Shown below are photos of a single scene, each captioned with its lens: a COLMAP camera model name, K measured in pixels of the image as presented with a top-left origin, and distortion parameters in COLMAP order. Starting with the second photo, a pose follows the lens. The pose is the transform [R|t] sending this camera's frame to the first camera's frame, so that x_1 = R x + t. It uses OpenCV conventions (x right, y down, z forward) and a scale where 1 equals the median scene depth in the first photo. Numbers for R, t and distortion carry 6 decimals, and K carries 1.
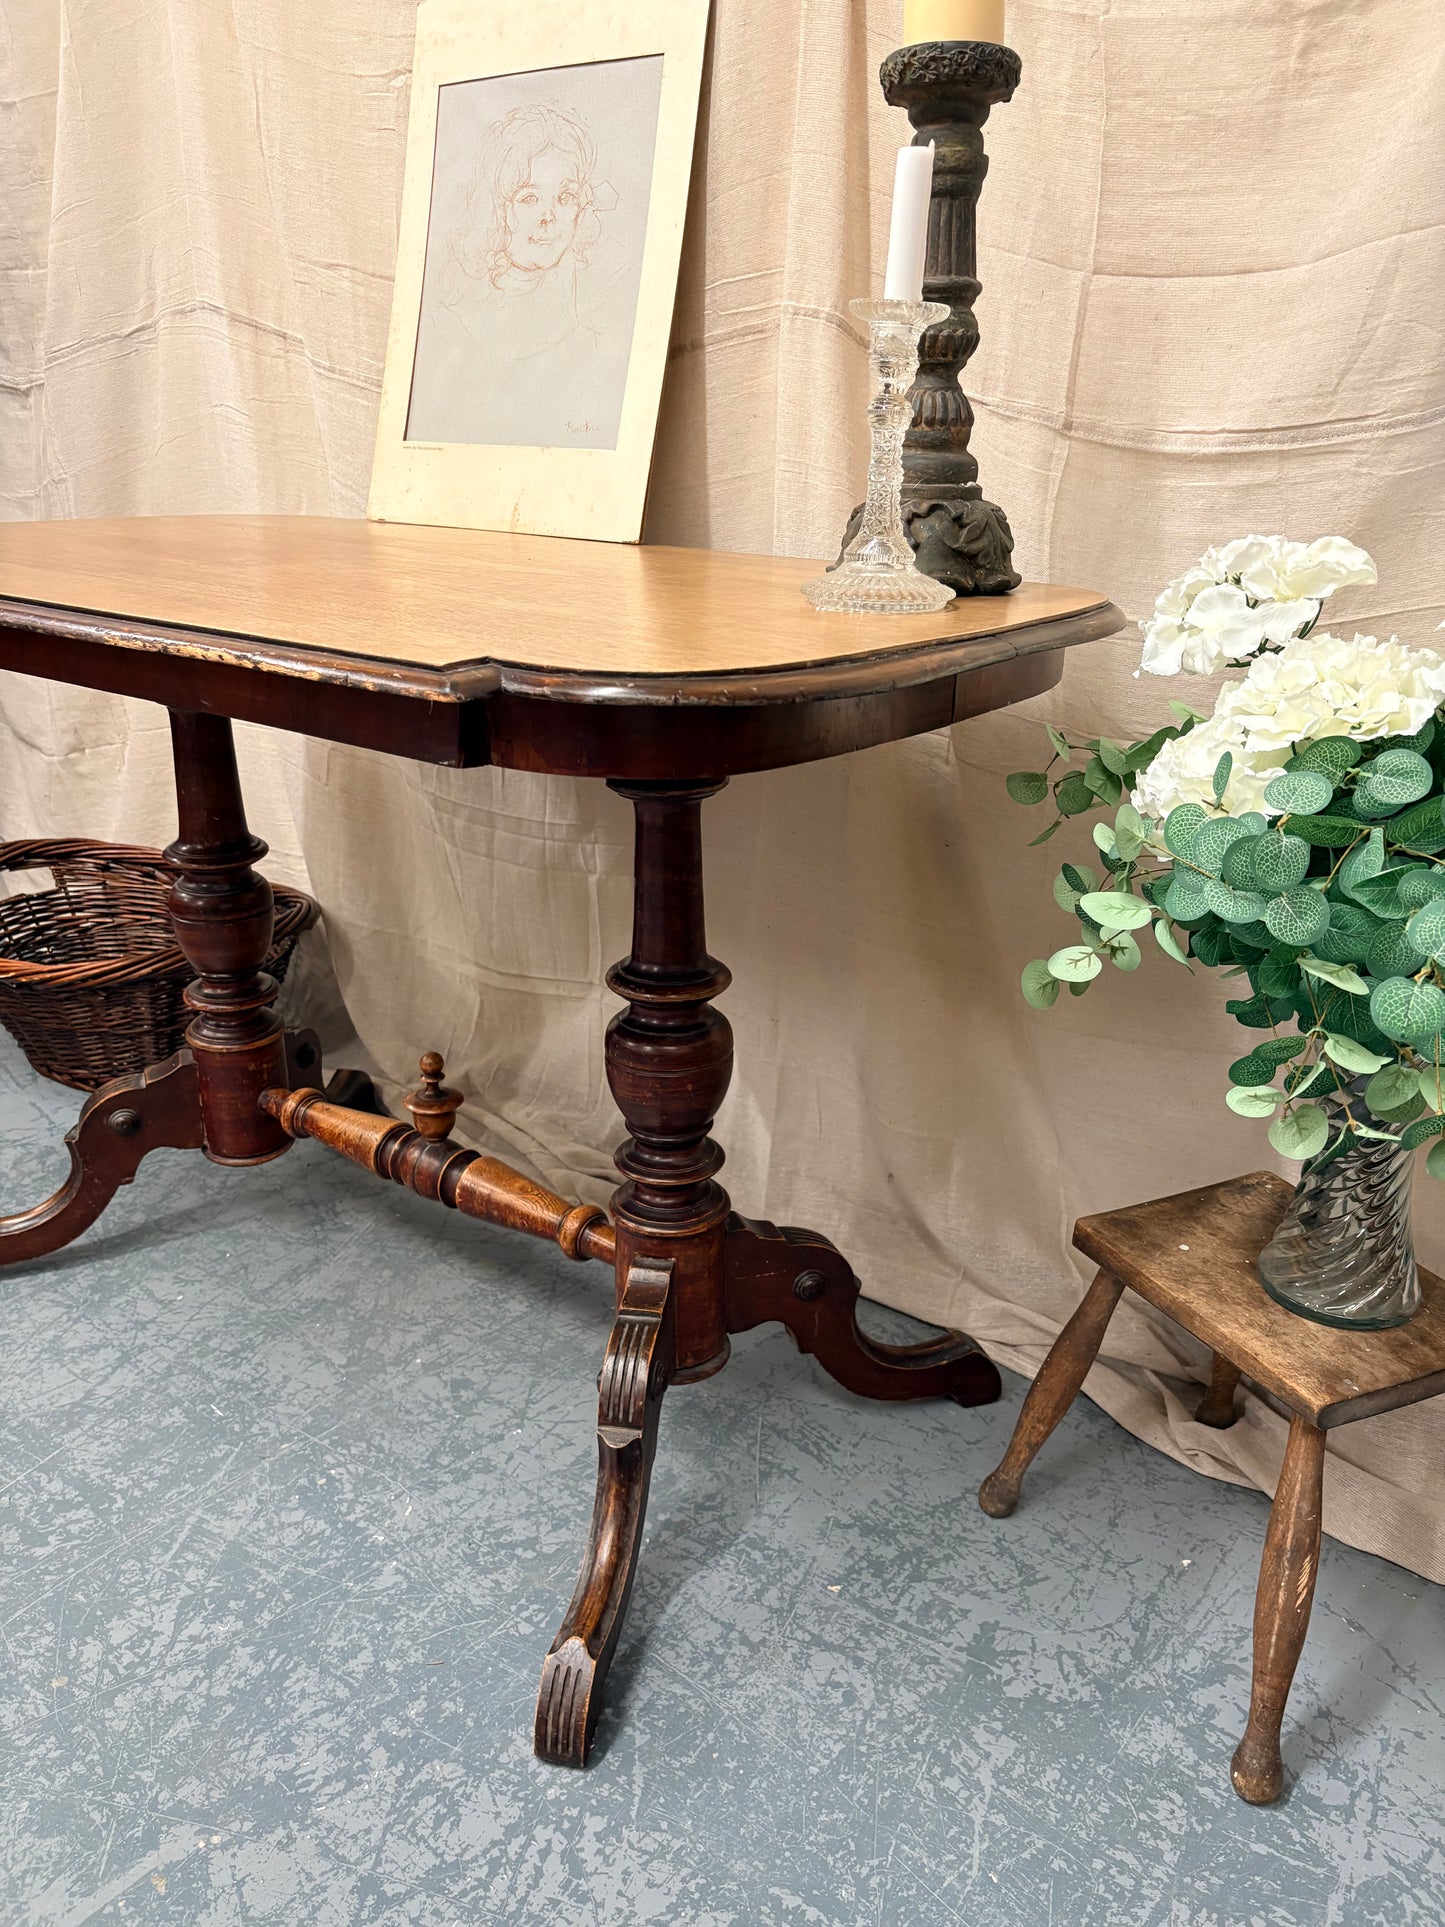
lens RADIAL K [[1467.0, 0, 726.8], [0, 1467.0, 971.2], [0, 0, 1]] dist [0.039975, -0.051057]
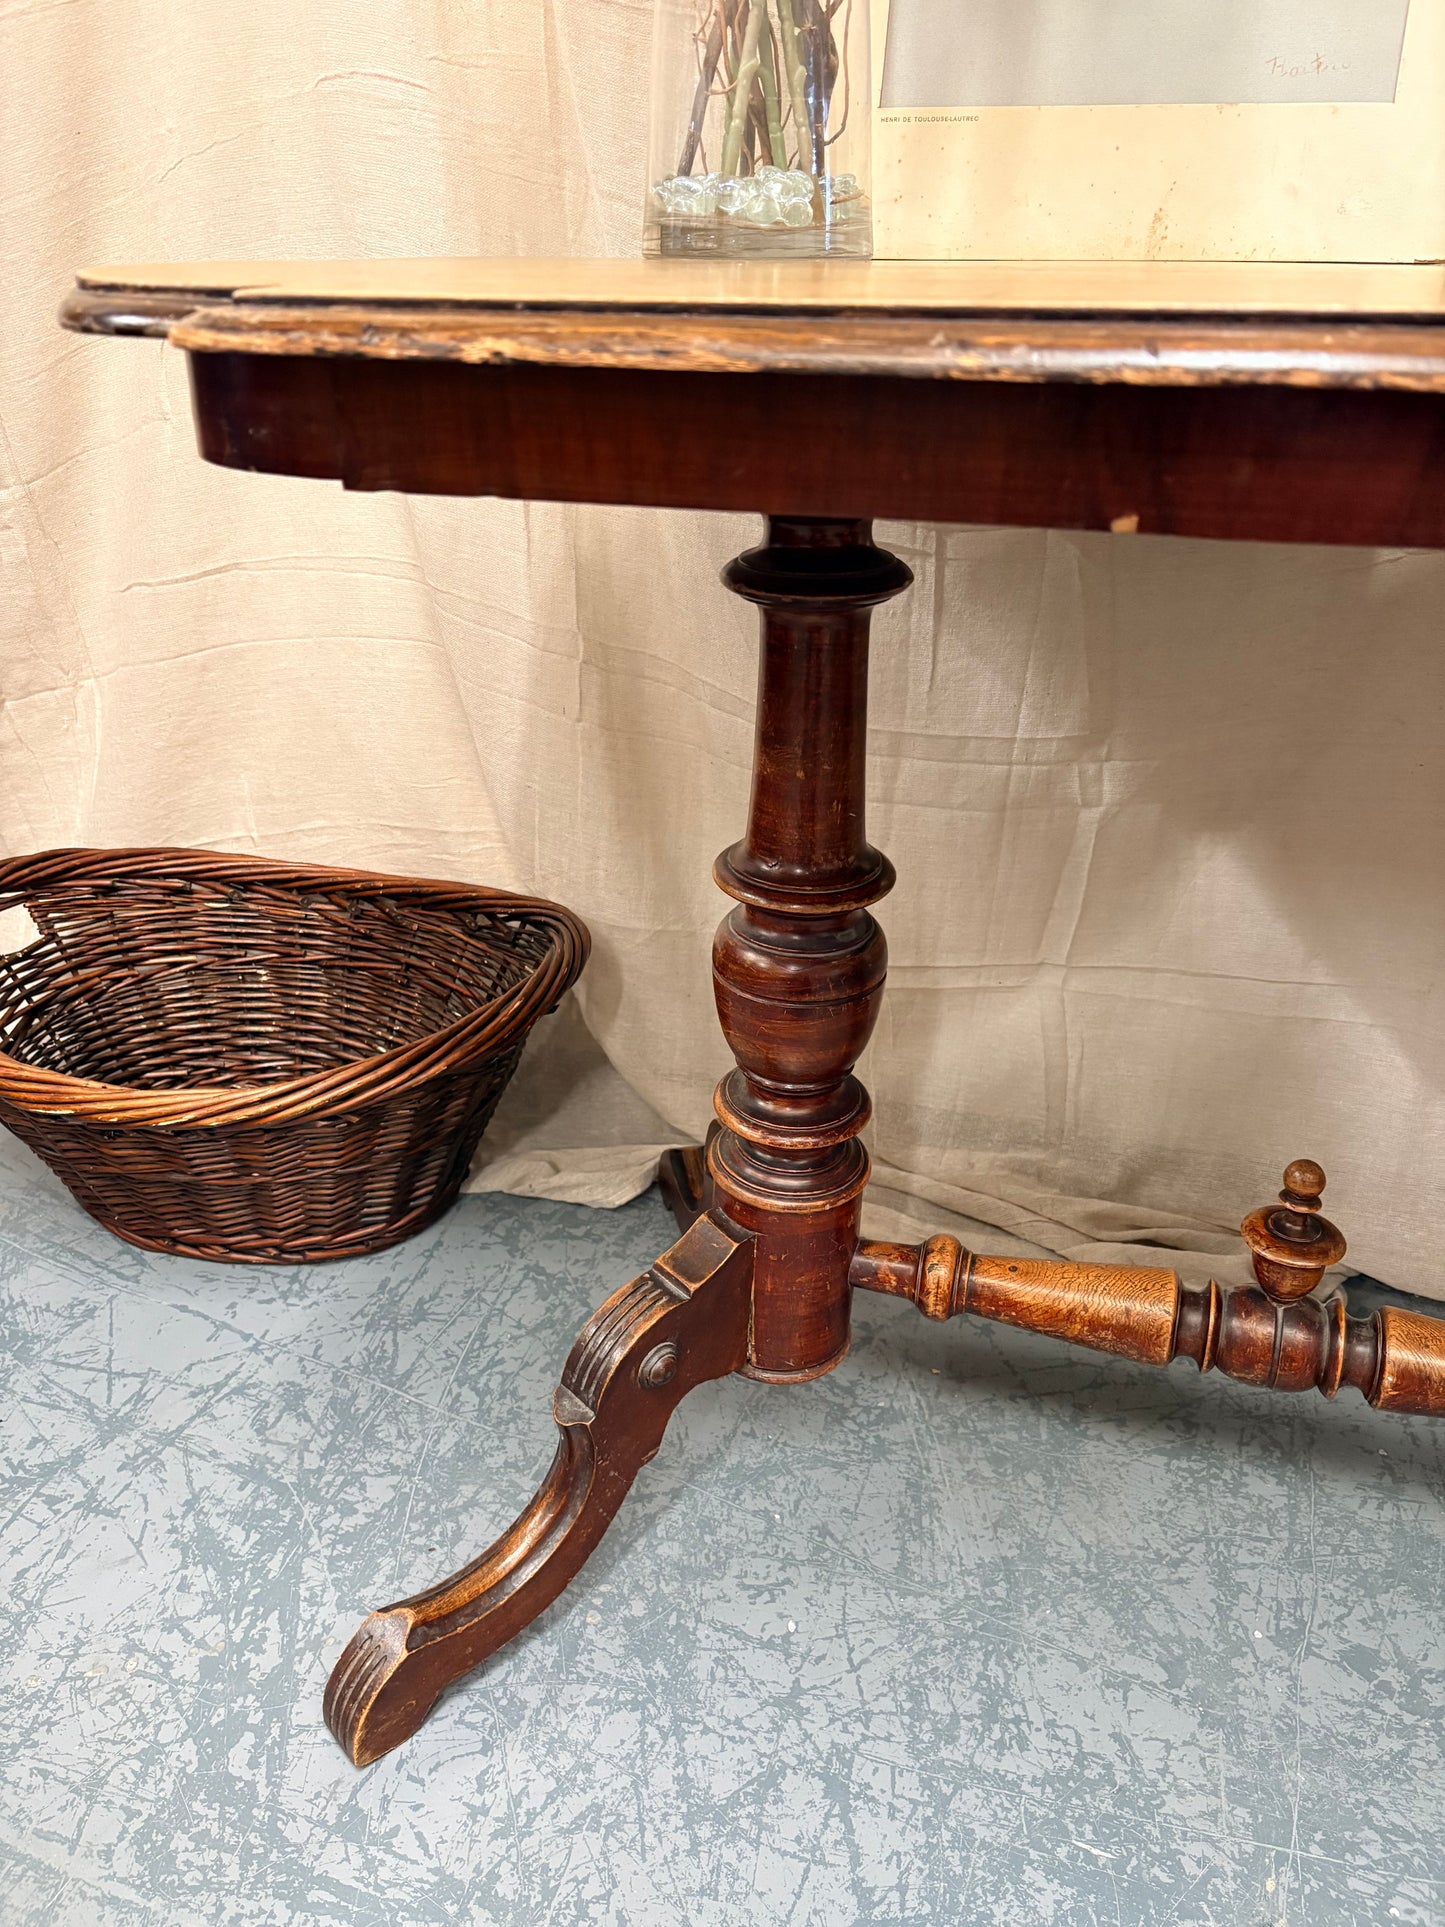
lens RADIAL K [[1467.0, 0, 706.6], [0, 1467.0, 963.1], [0, 0, 1]] dist [0.039975, -0.051057]
pose [[0.940148, -0.164320, 0.298530, -0.688248], [0.134391, 0.983841, 0.118306, -0.146306], [-0.313146, -0.071106, 0.947039, 0.606657]]
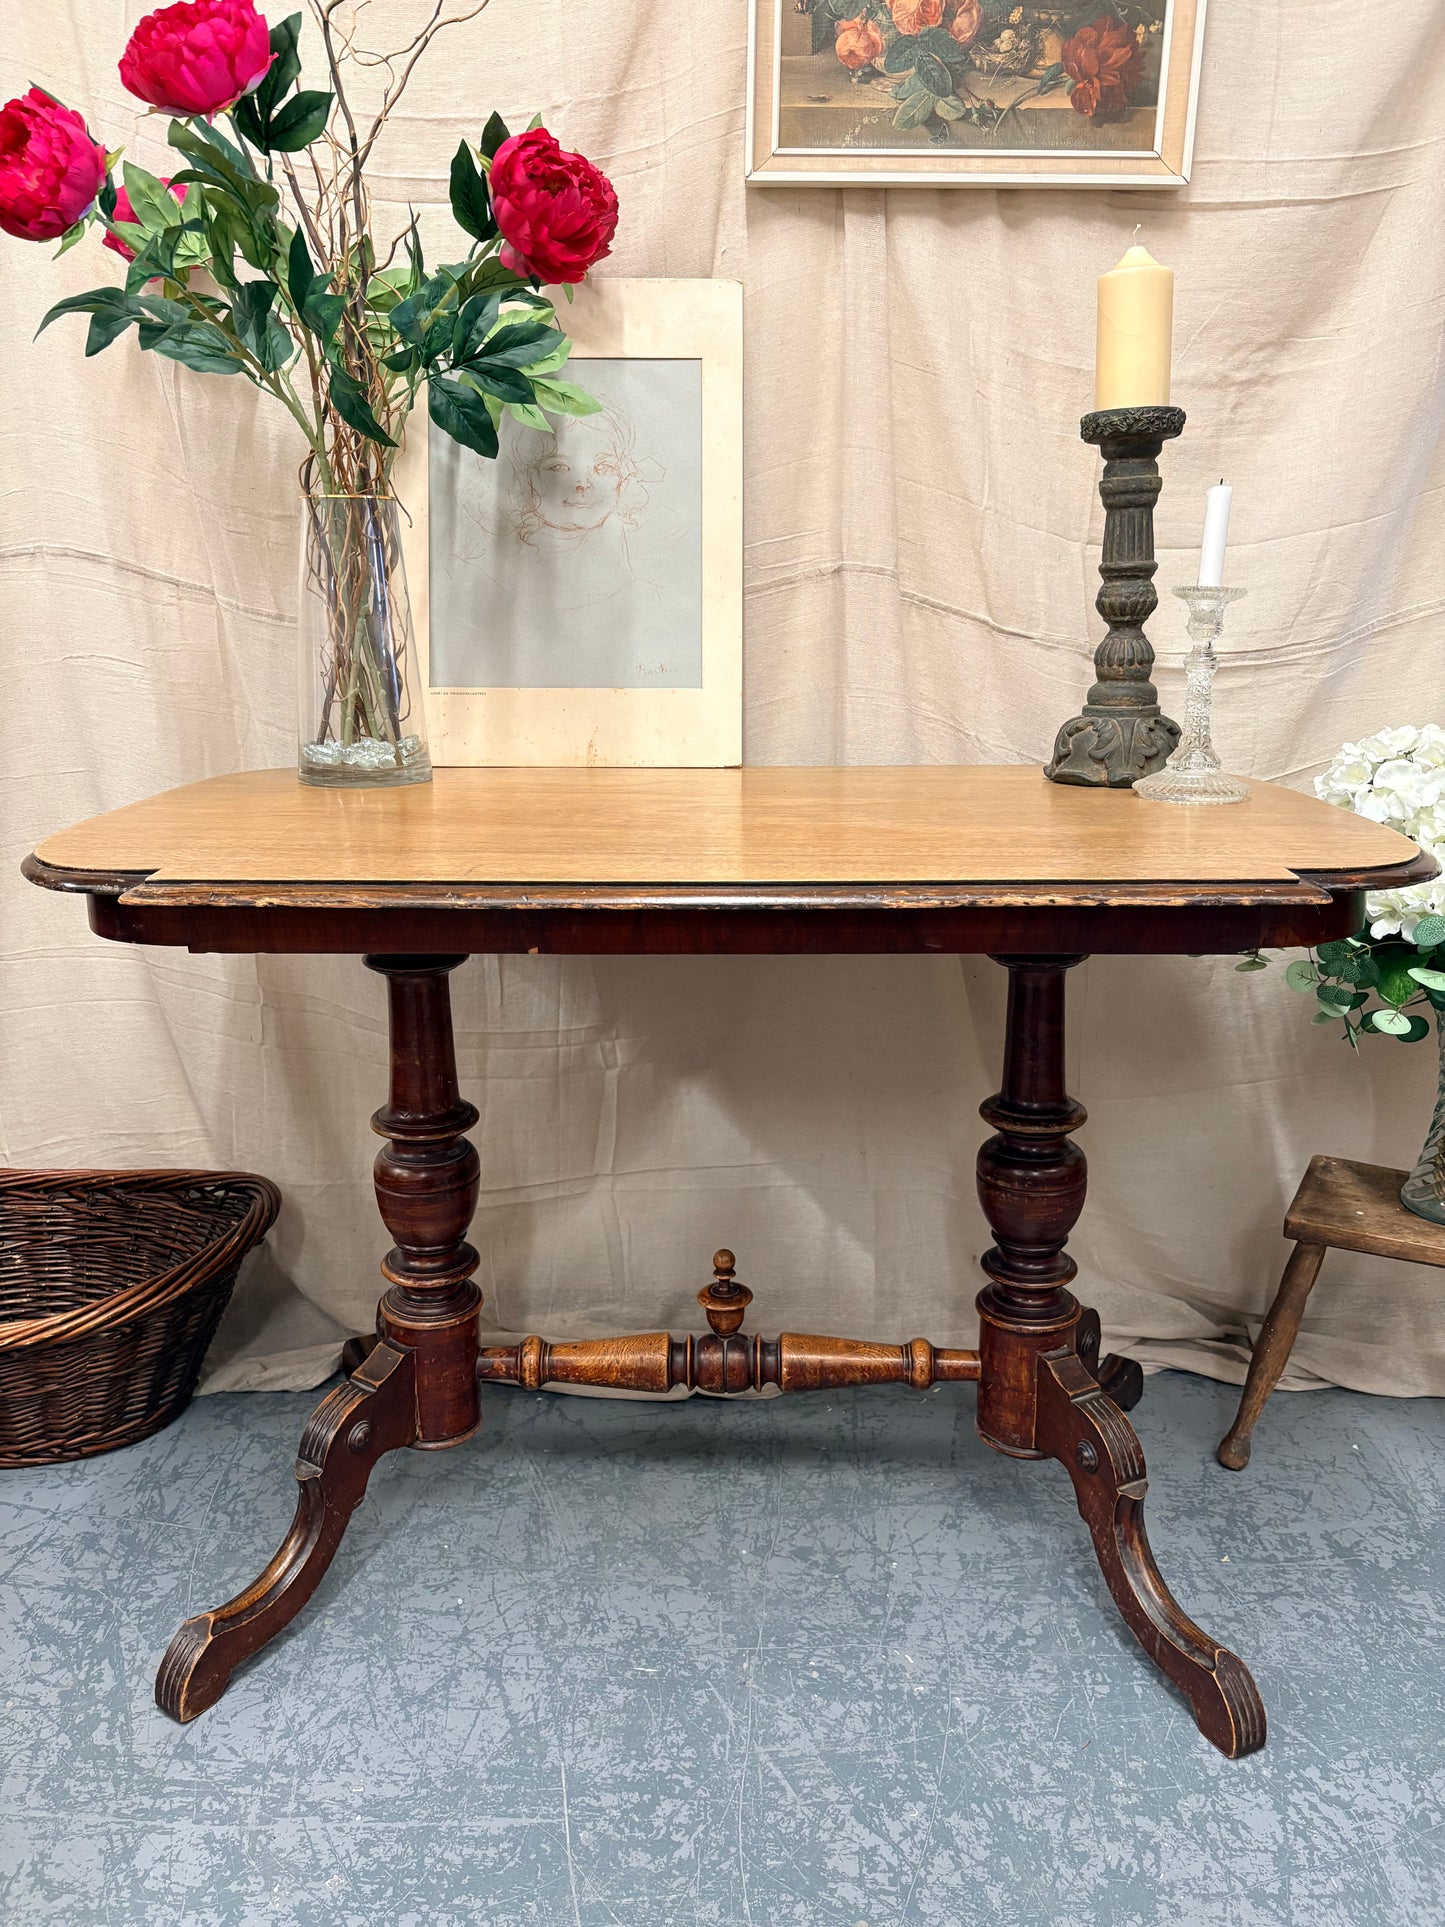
lens RADIAL K [[1467.0, 0, 719.2], [0, 1467.0, 966.2], [0, 0, 1]] dist [0.039975, -0.051057]
pose [[0.813836, -0.172370, 0.554941, -0.879062], [0.225590, 0.973810, -0.028358, -0.133646], [-0.535519, 0.148268, 0.831406, 0.108369]]
